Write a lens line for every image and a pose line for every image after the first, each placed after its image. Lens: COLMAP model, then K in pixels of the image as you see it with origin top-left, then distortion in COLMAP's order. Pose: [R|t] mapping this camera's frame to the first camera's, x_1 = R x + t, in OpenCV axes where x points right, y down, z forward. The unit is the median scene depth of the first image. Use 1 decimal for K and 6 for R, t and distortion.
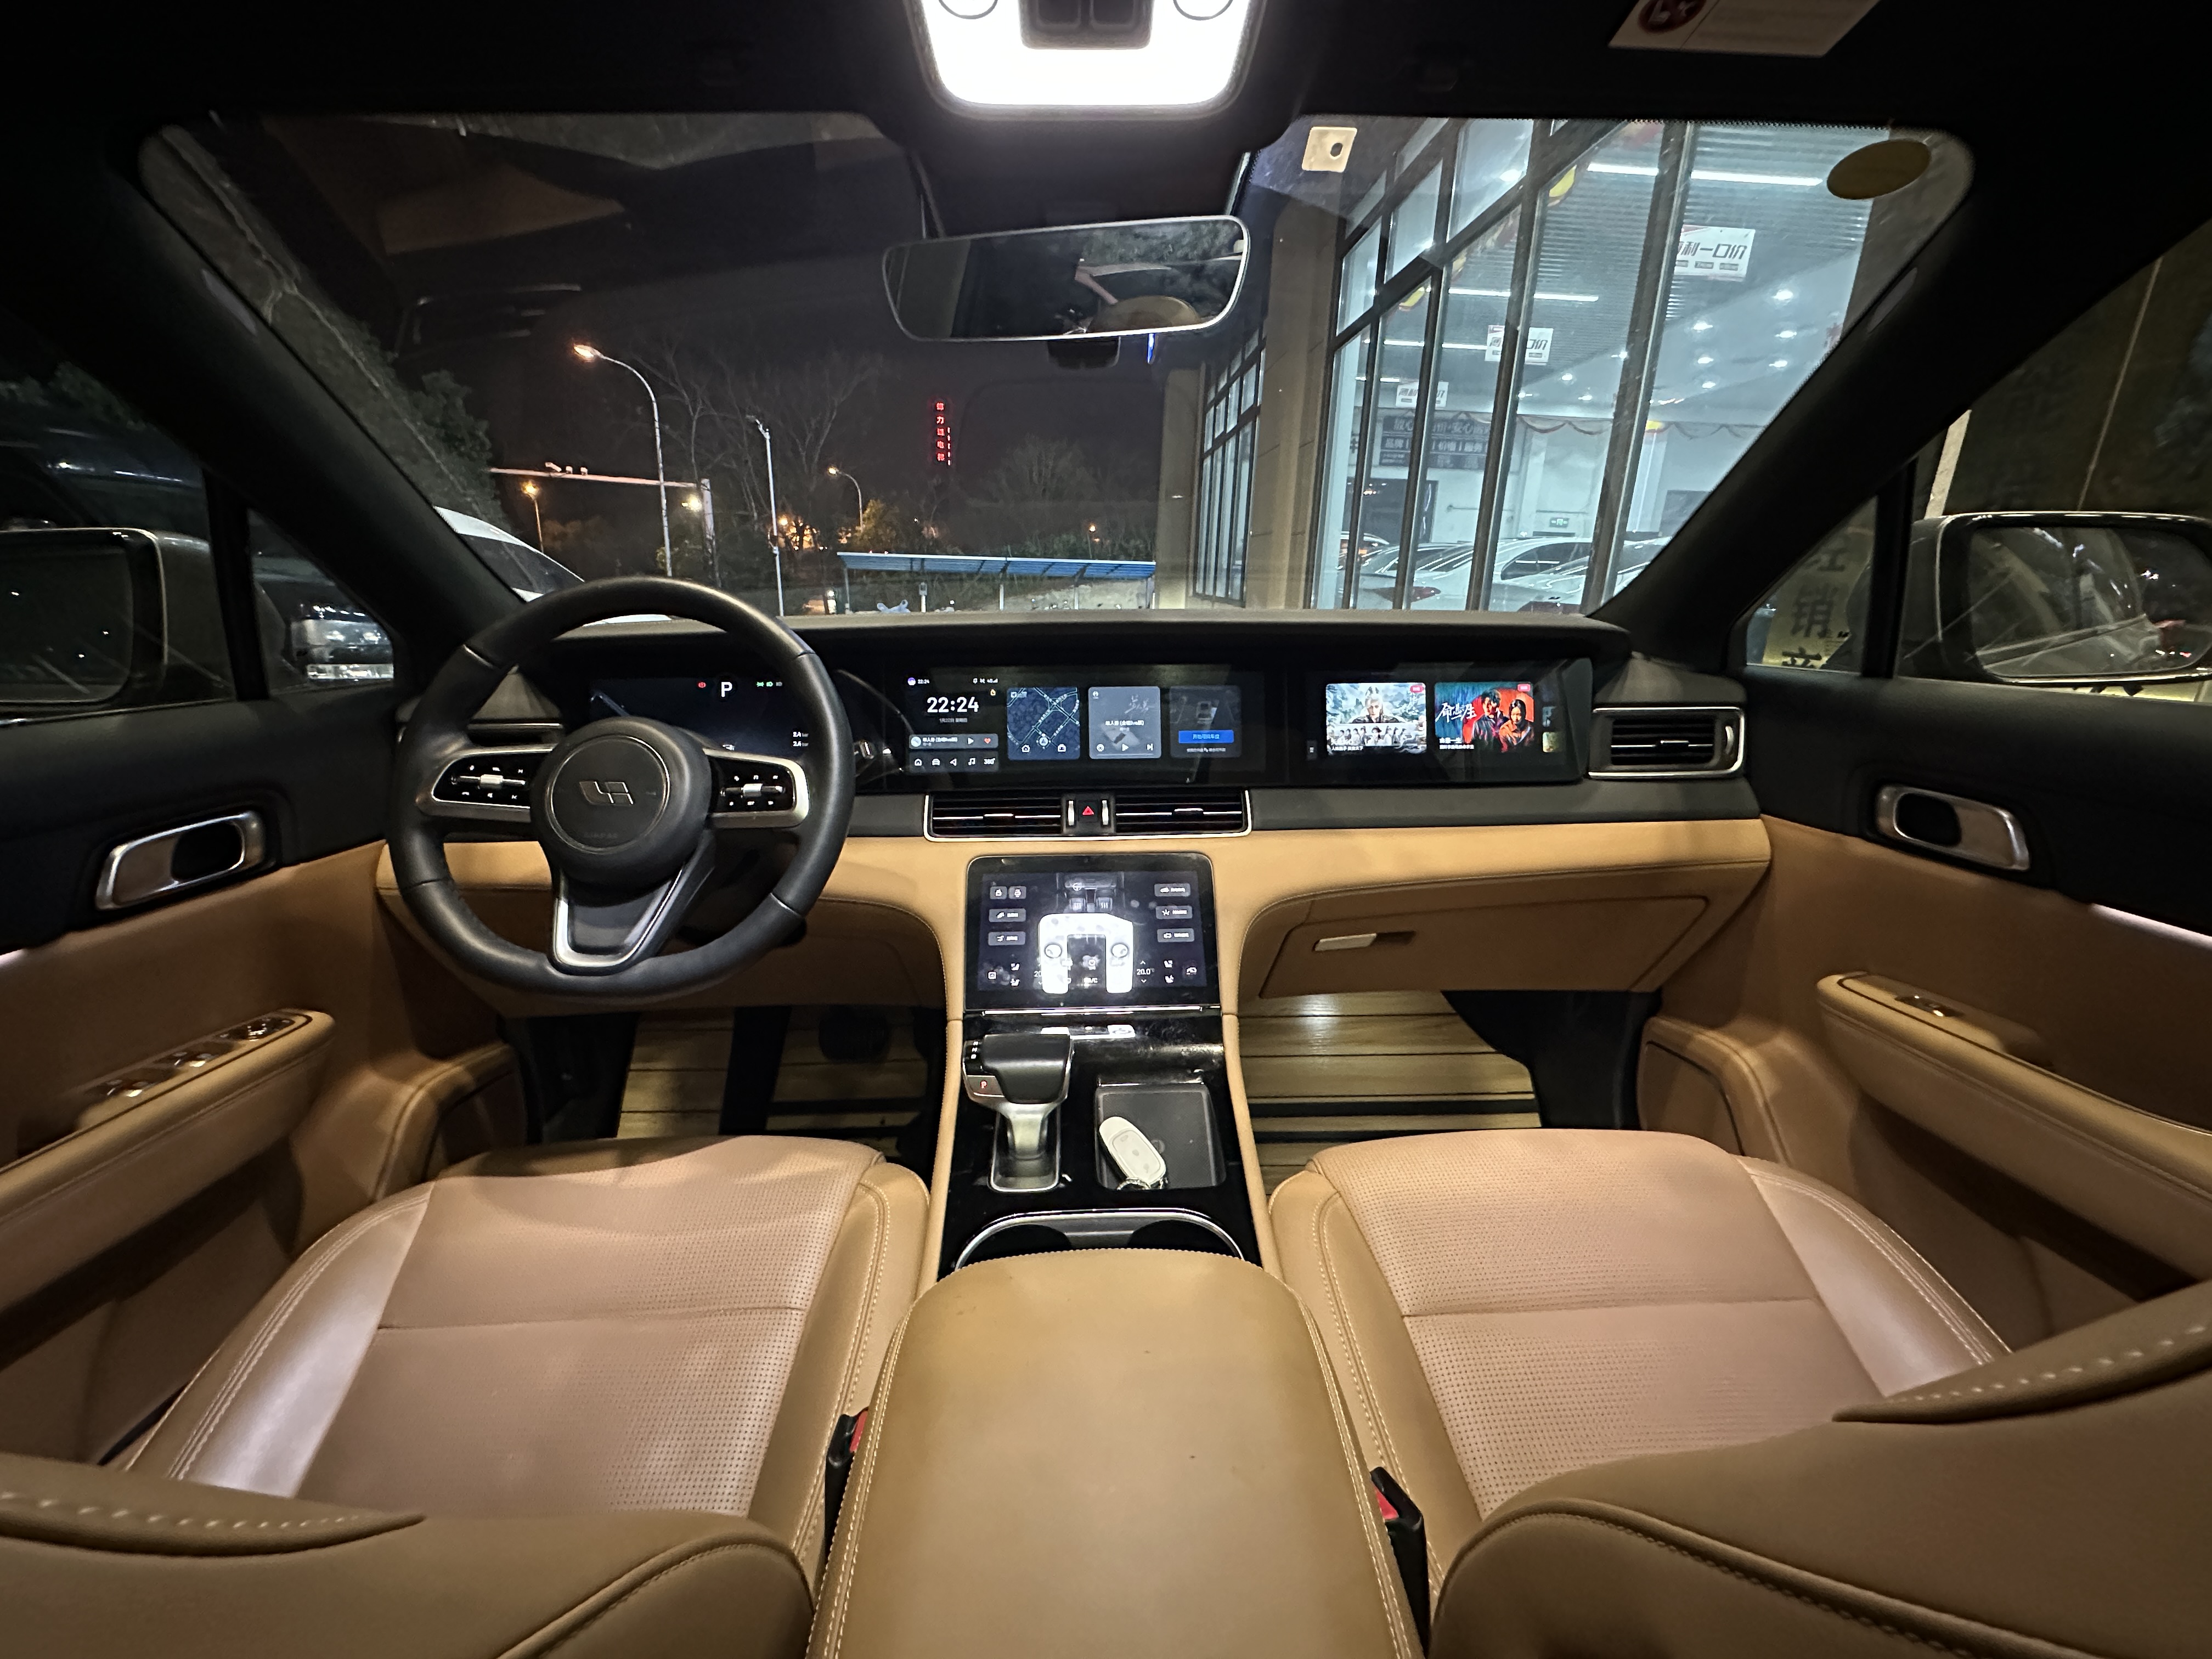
lens RADIAL K [[889.7, 0, 1106.0], [0, 889.7, 829.5], [0, 0, 1]] dist [0.000963, 0.000046]
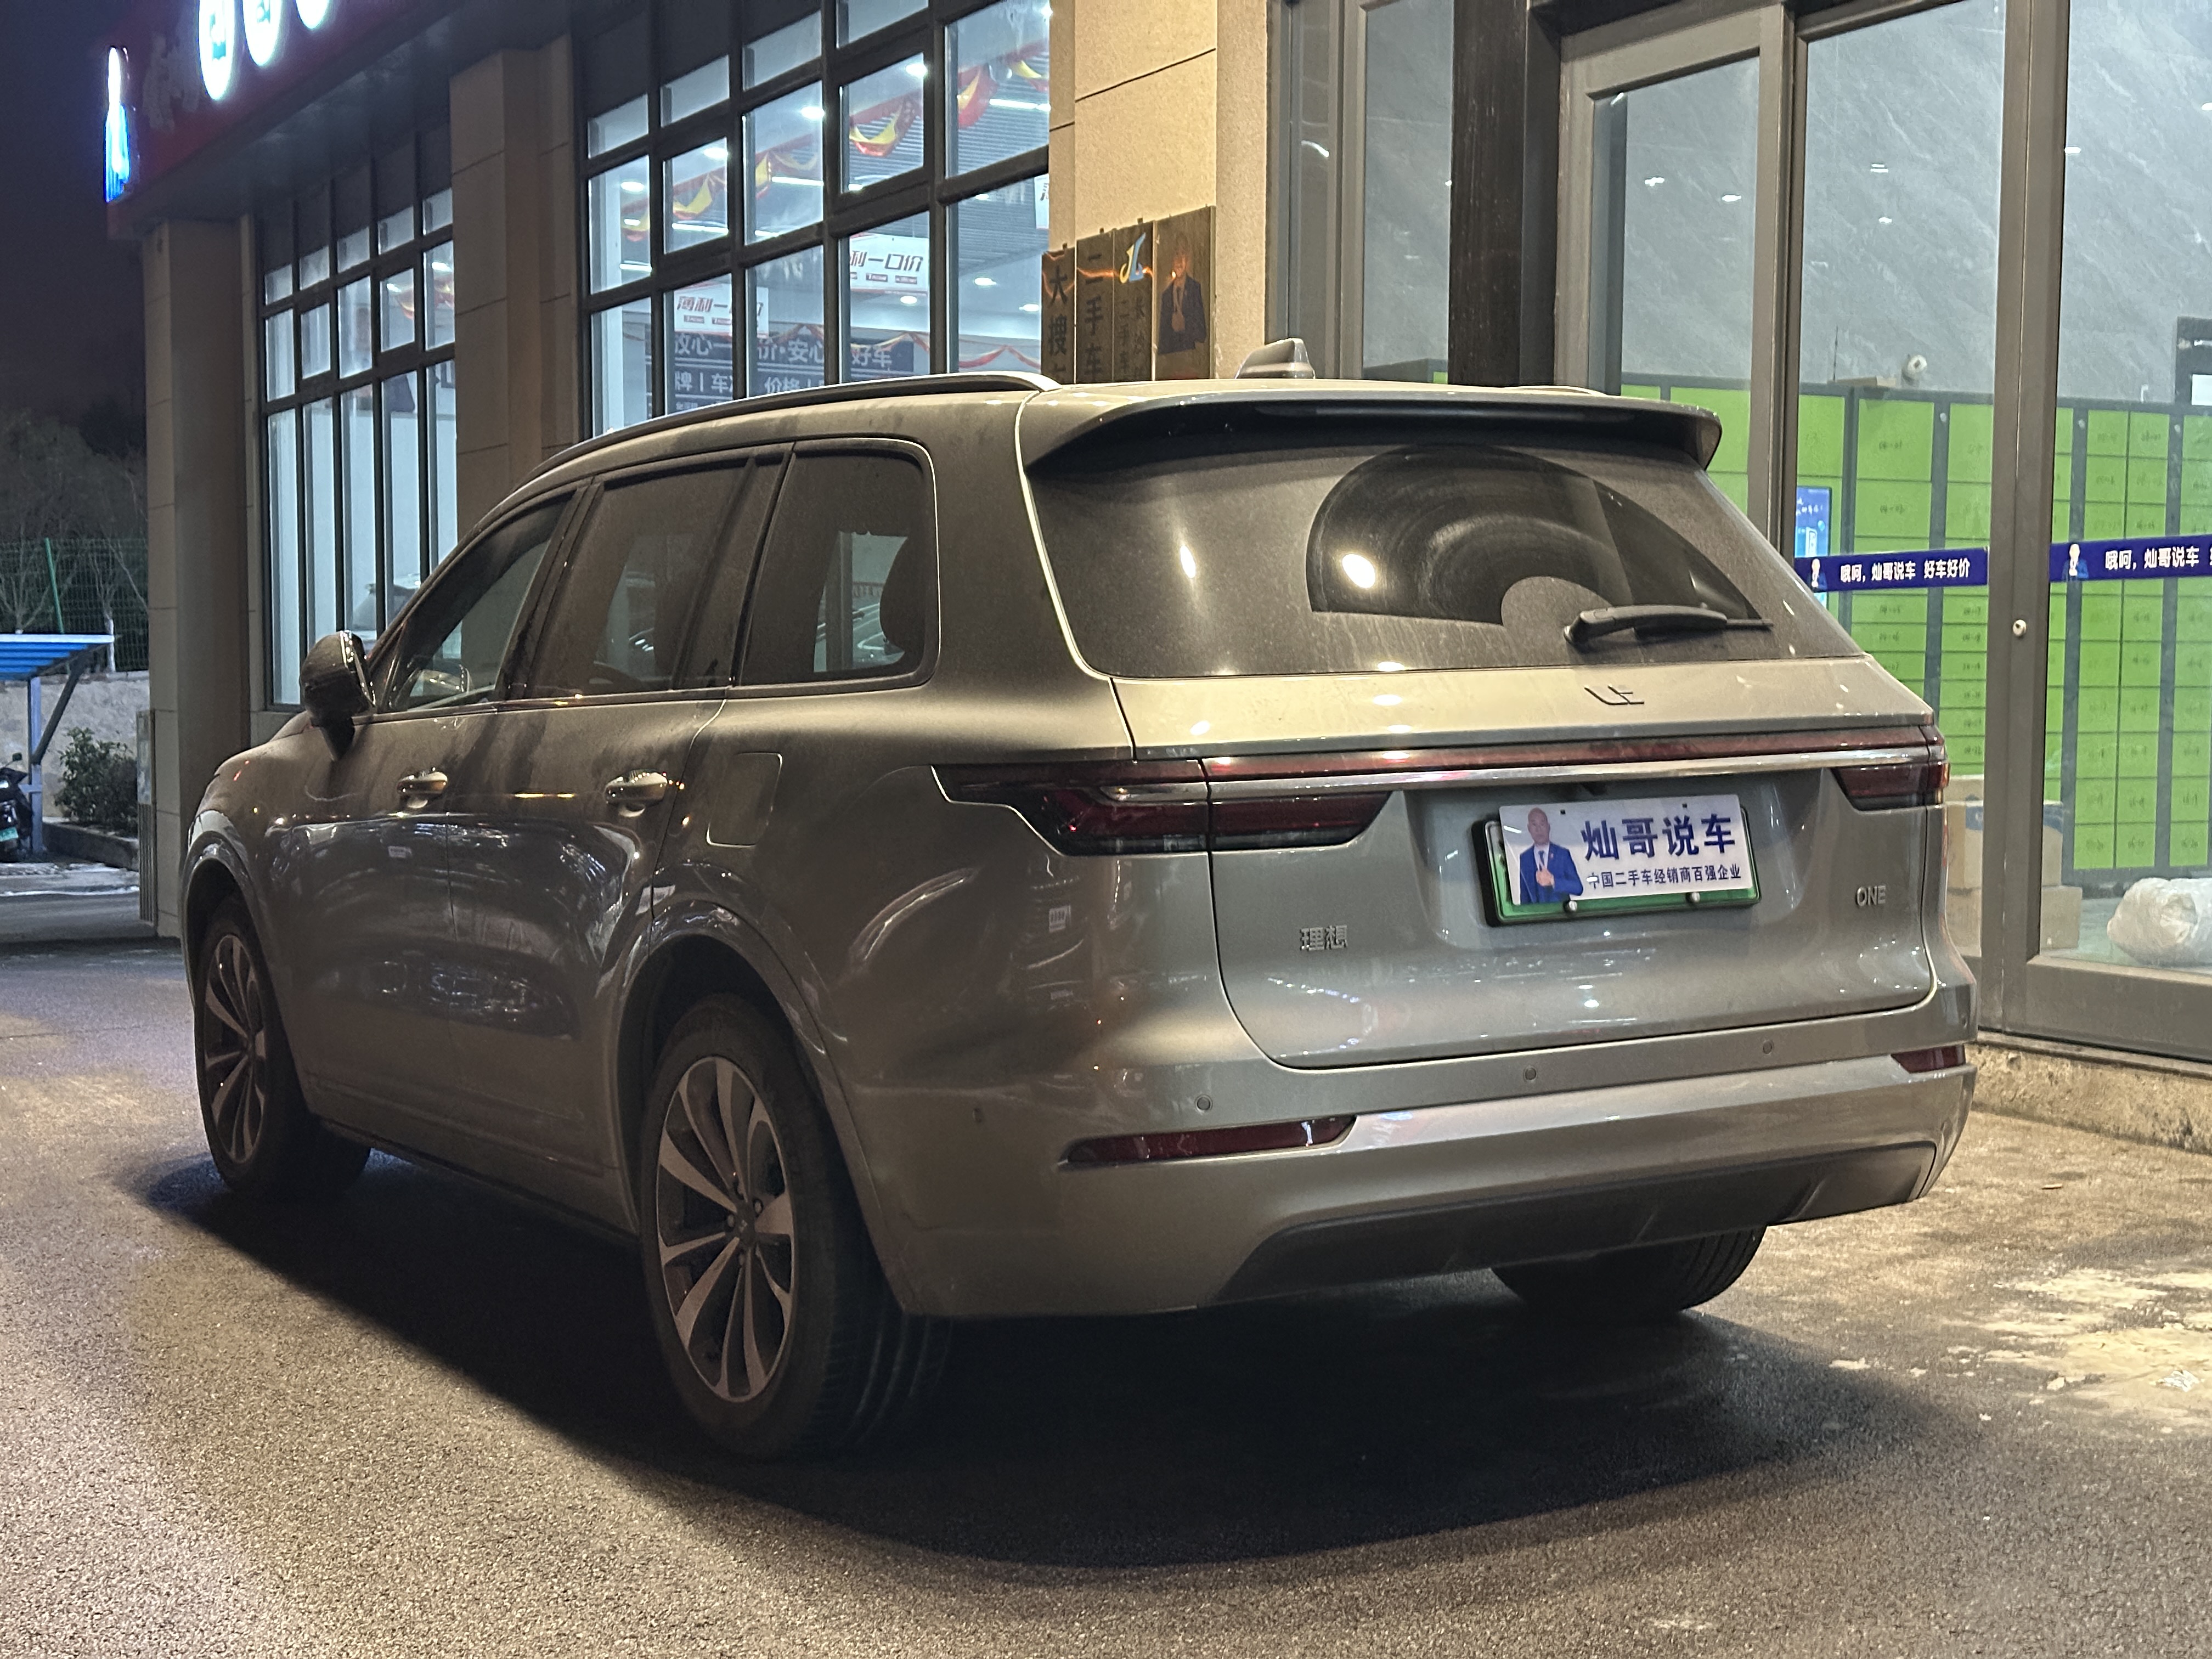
lens RADIAL K [[3003.2, 0, 1121.4], [0, 3003.2, 867.7], [0, 0, 1]] dist [0.178207, -0.361746]
pose [[0.900696, -0.055776, 0.430854, -0.187284], [0.144496, 0.973725, -0.176014, 0.148064], [-0.409716, 0.220792, 0.885090, -0.514342]]
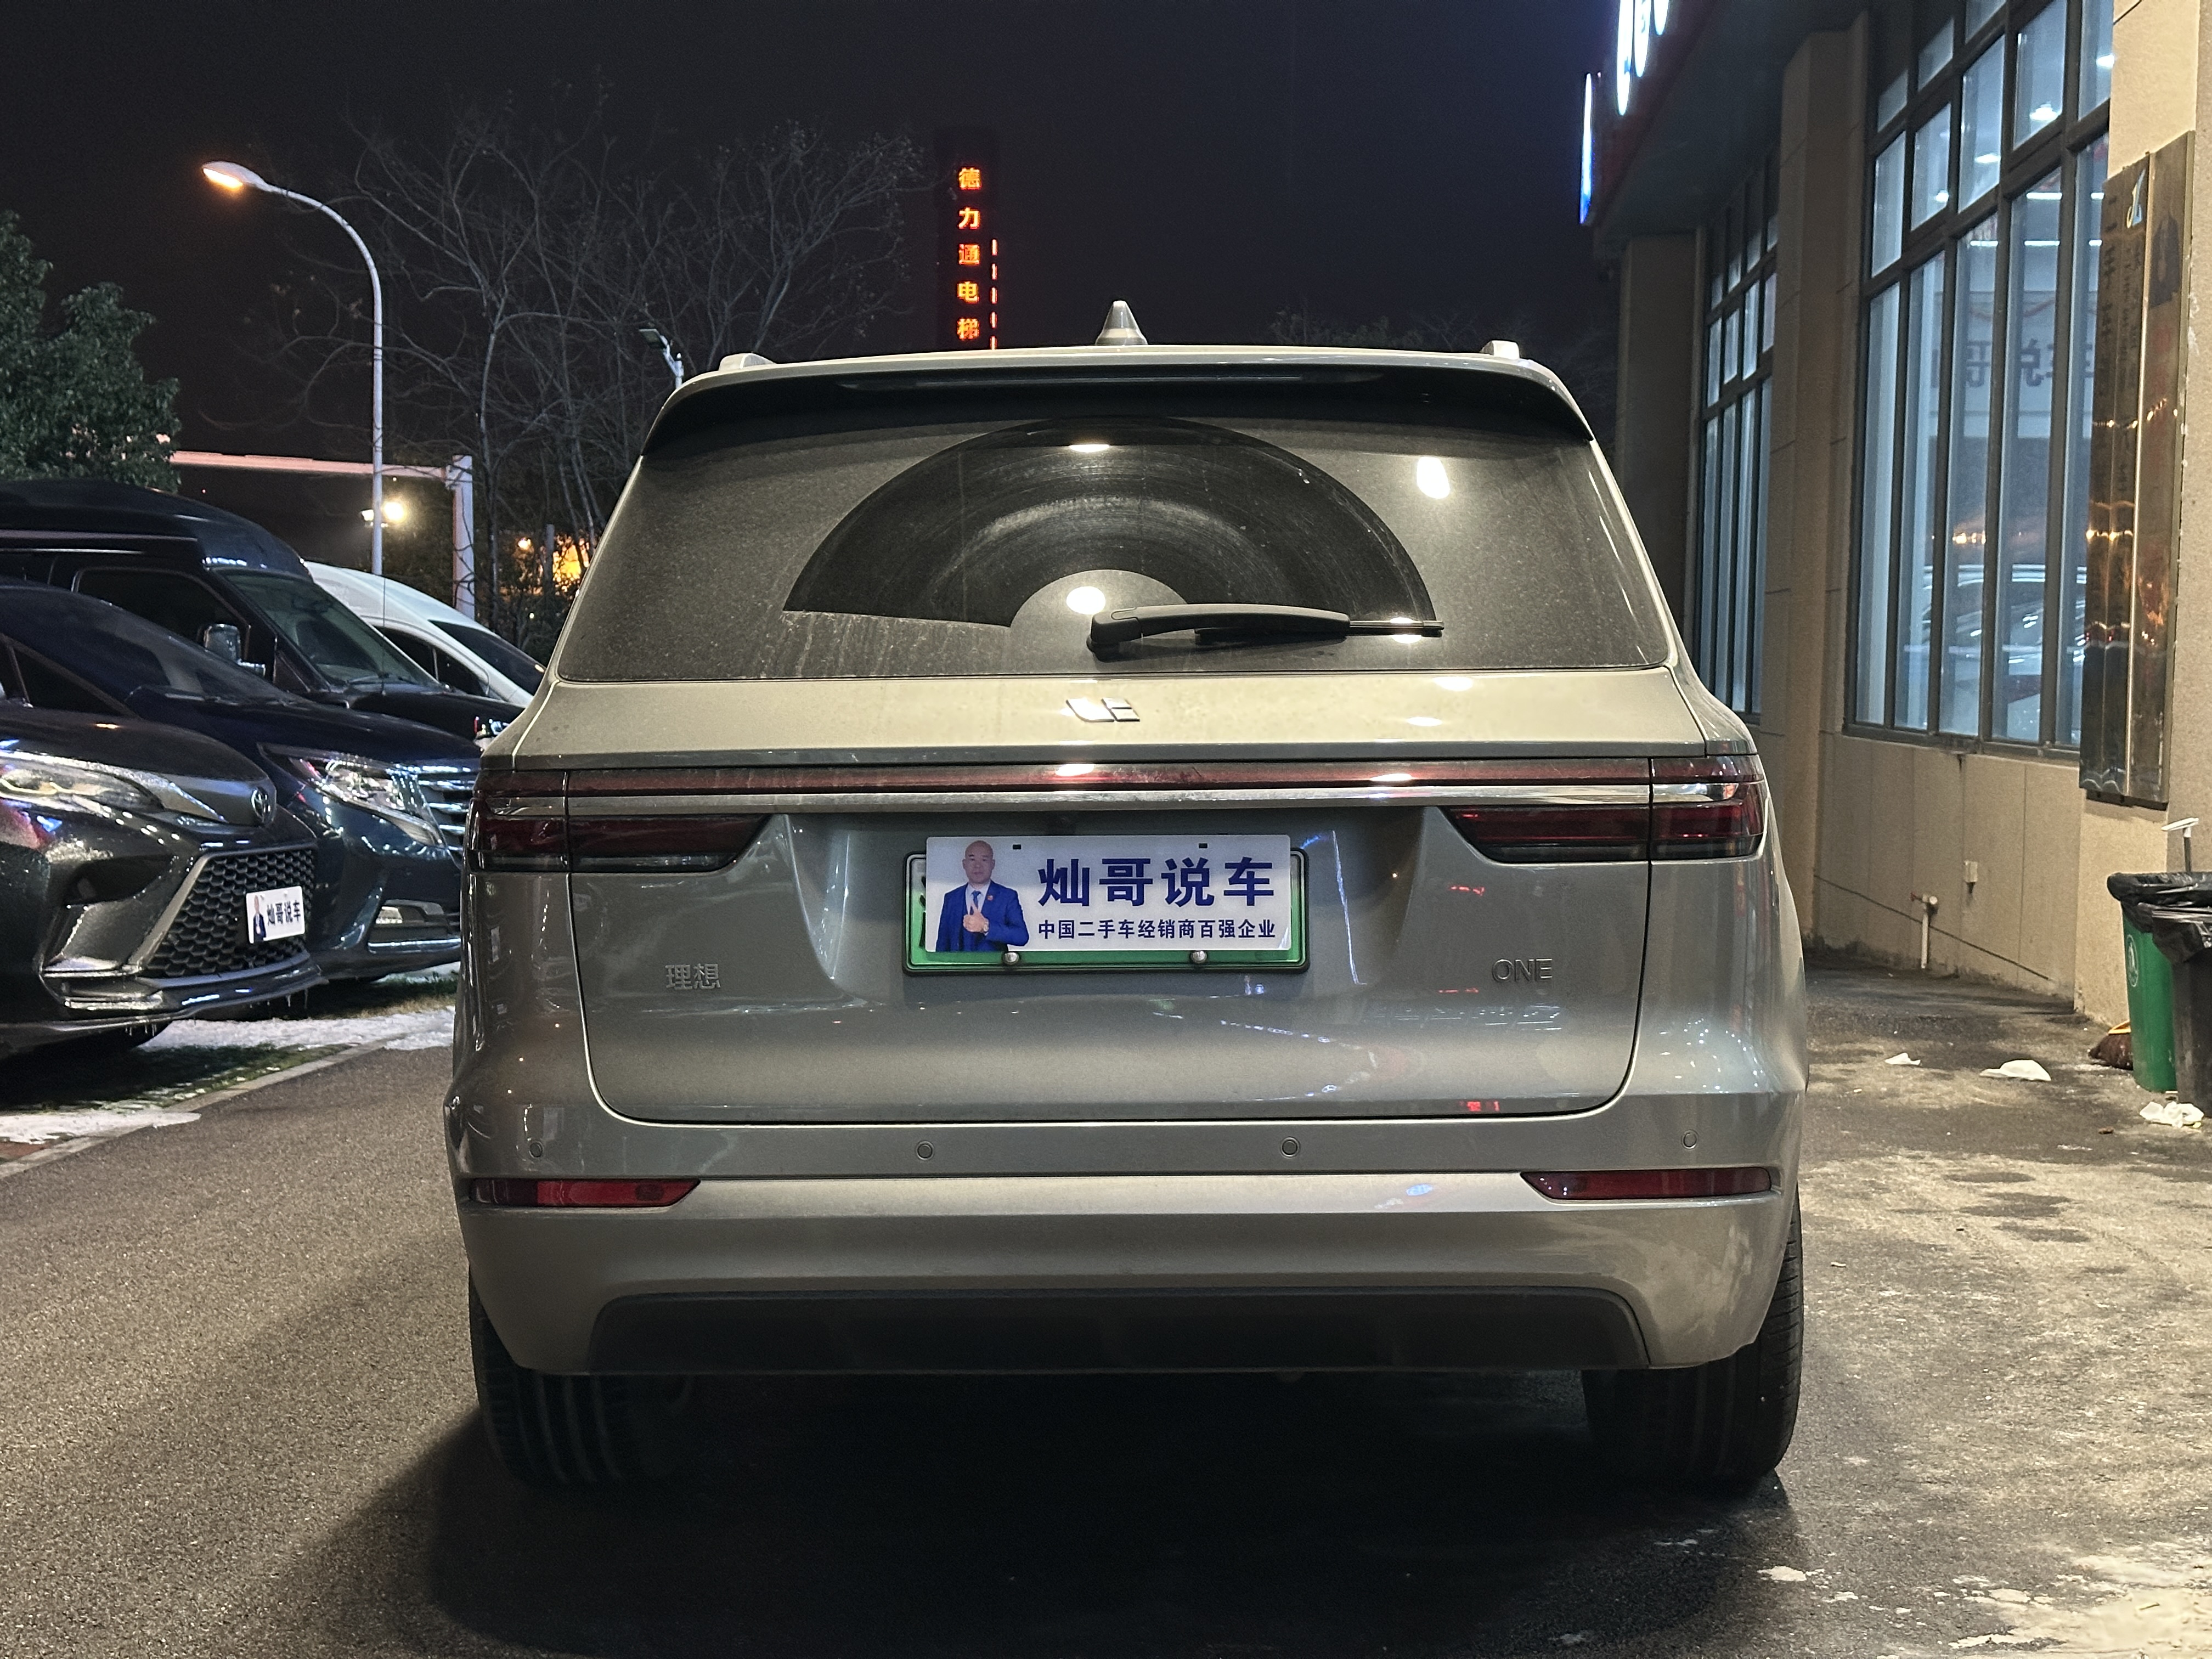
lens RADIAL K [[3003.2, 0, 1121.4], [0, 3003.2, 867.7], [0, 0, 1]] dist [0.178207, -0.361746]
pose [[0.992121, -0.010316, -0.124857, 0.004087], [-0.016909, 0.976460, -0.215036, 0.152038], [0.124137, 0.215453, 0.968592, -0.512713]]
